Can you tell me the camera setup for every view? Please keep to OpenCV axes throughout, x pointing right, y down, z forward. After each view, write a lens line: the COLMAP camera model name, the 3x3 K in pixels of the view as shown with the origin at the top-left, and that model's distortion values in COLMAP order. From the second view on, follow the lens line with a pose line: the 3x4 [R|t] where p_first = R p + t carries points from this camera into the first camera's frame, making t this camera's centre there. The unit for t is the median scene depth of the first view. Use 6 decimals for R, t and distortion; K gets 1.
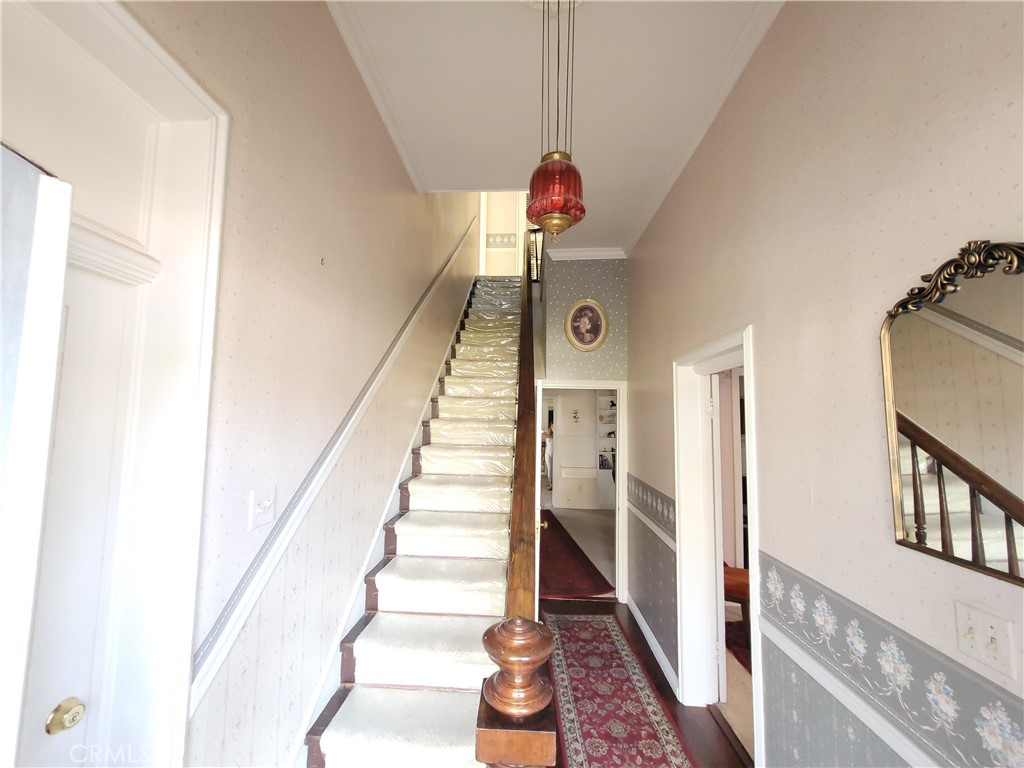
lens RADIAL K [[415.2, 0, 510.8], [0, 415.2, 383.8], [0, 0, 1]] dist [-0.002018, 0.000791]
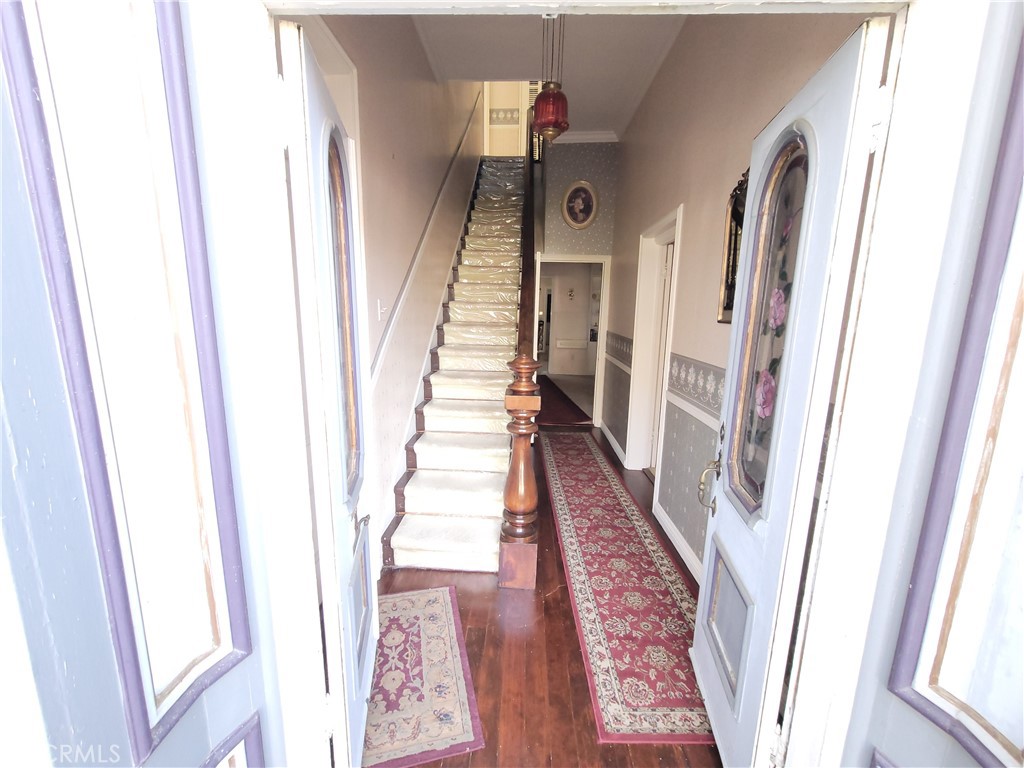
lens RADIAL K [[415.2, 0, 508.8], [0, 415.2, 381.0], [0, 0, 1]] dist [-0.002018, 0.000791]
pose [[0.999991, 0.003484, -0.002287, -0.014600], [-0.002793, 0.967568, 0.252595, 0.044112], [0.003093, -0.252586, 0.967569, -0.268270]]
